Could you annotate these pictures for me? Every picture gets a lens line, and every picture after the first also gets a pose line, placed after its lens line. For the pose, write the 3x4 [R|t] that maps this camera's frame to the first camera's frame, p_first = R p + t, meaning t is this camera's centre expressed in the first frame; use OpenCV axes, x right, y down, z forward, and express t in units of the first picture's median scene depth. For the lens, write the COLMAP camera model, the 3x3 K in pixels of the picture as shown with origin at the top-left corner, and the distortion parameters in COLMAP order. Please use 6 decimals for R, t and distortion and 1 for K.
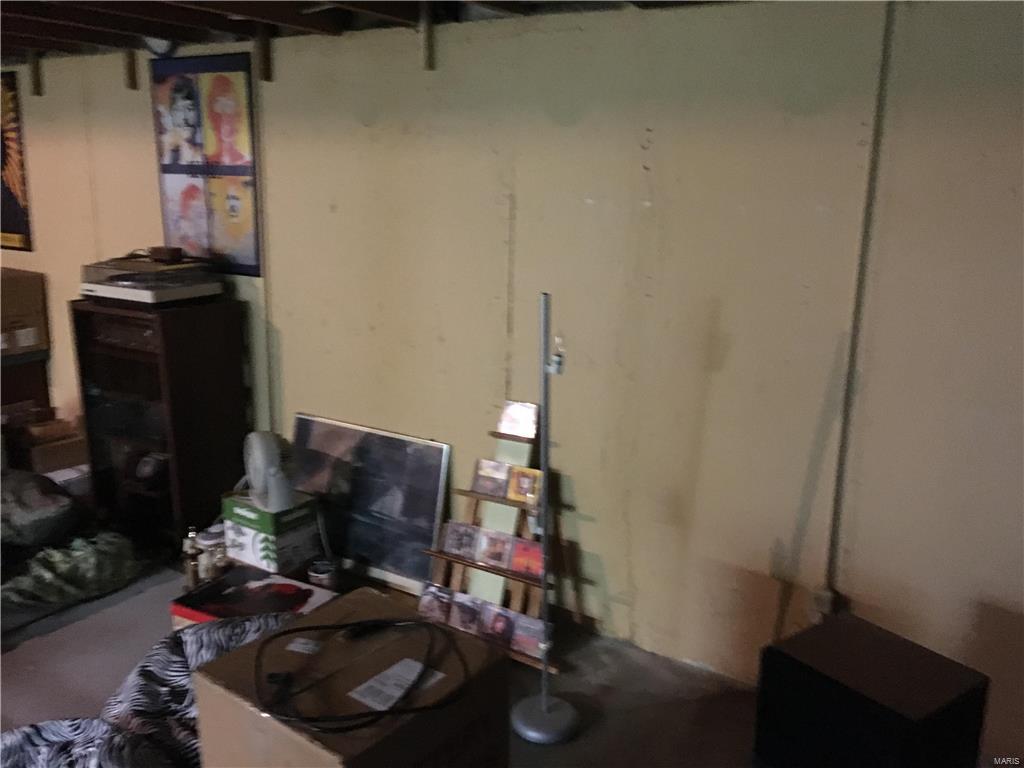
lens RADIAL K [[866.8, 0, 513.4], [0, 866.8, 387.9], [0, 0, 1]] dist [0.067942, -0.100670]
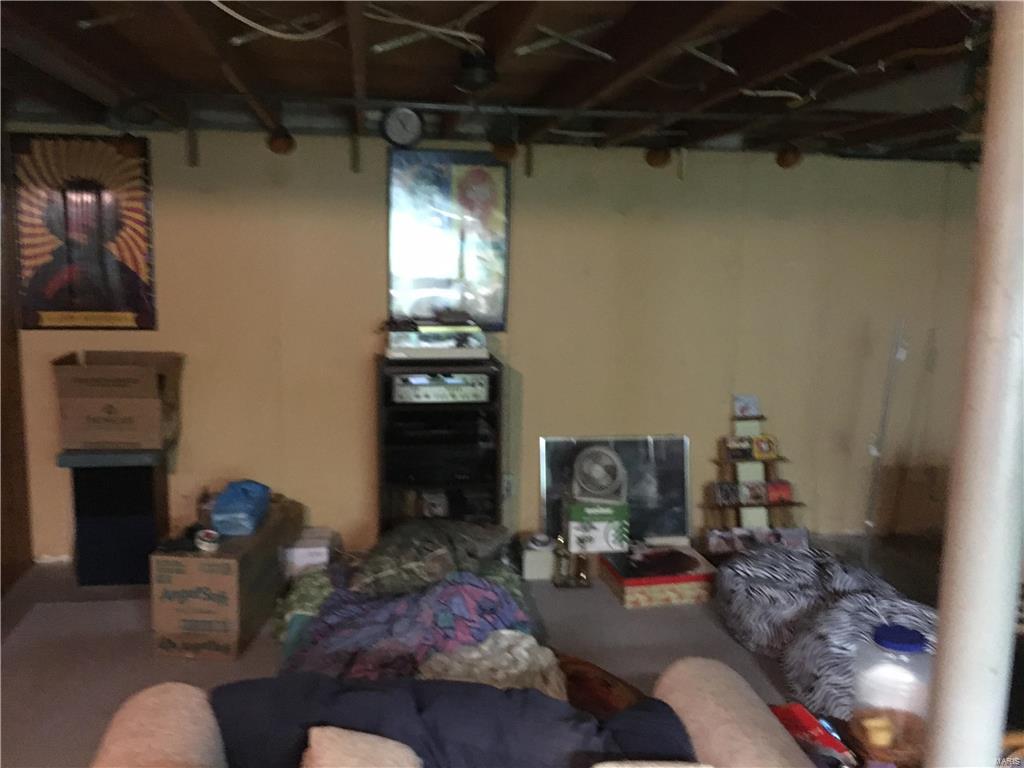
lens RADIAL K [[866.8, 0, 512.6], [0, 866.8, 386.2], [0, 0, 1]] dist [0.067942, -0.100670]
pose [[0.753672, -0.115716, 0.646984, -1.123142], [0.148671, 0.988880, 0.003678, -0.057436], [-0.640215, 0.093416, 0.762495, 0.082012]]
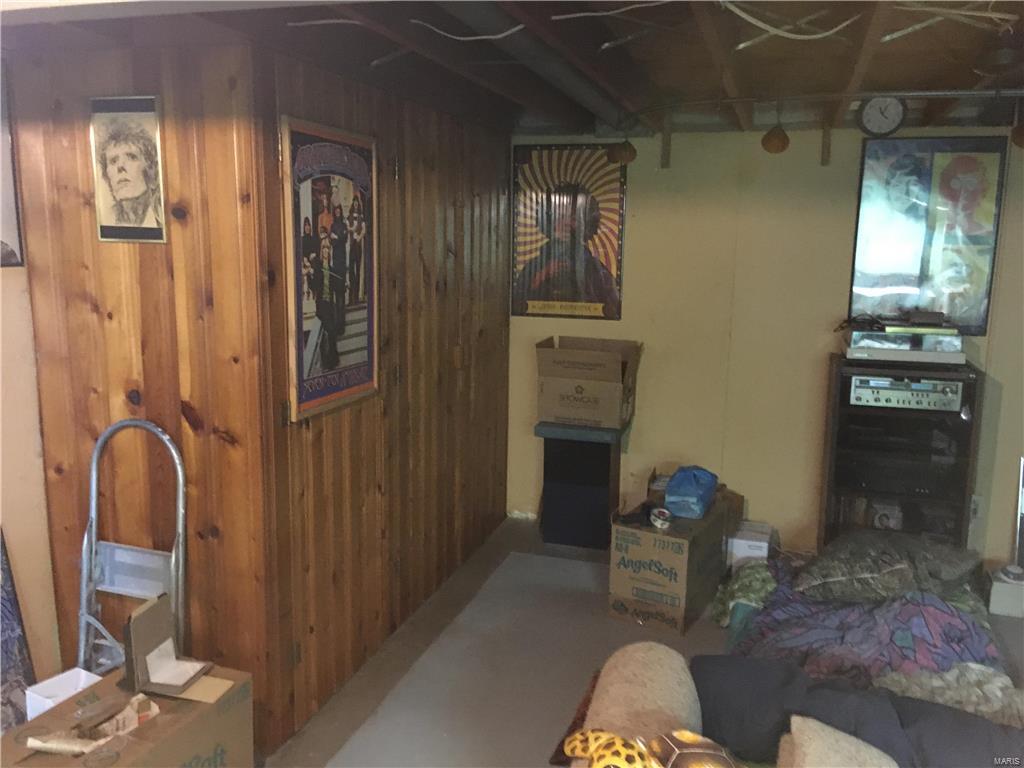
lens RADIAL K [[866.8, 0, 507.8], [0, 866.8, 386.8], [0, 0, 1]] dist [0.067942, -0.100670]
pose [[0.968072, -0.053818, 0.244827, -1.192579], [0.065224, 0.997119, -0.038718, -0.062852], [-0.242038, 0.053451, 0.968793, 0.088675]]
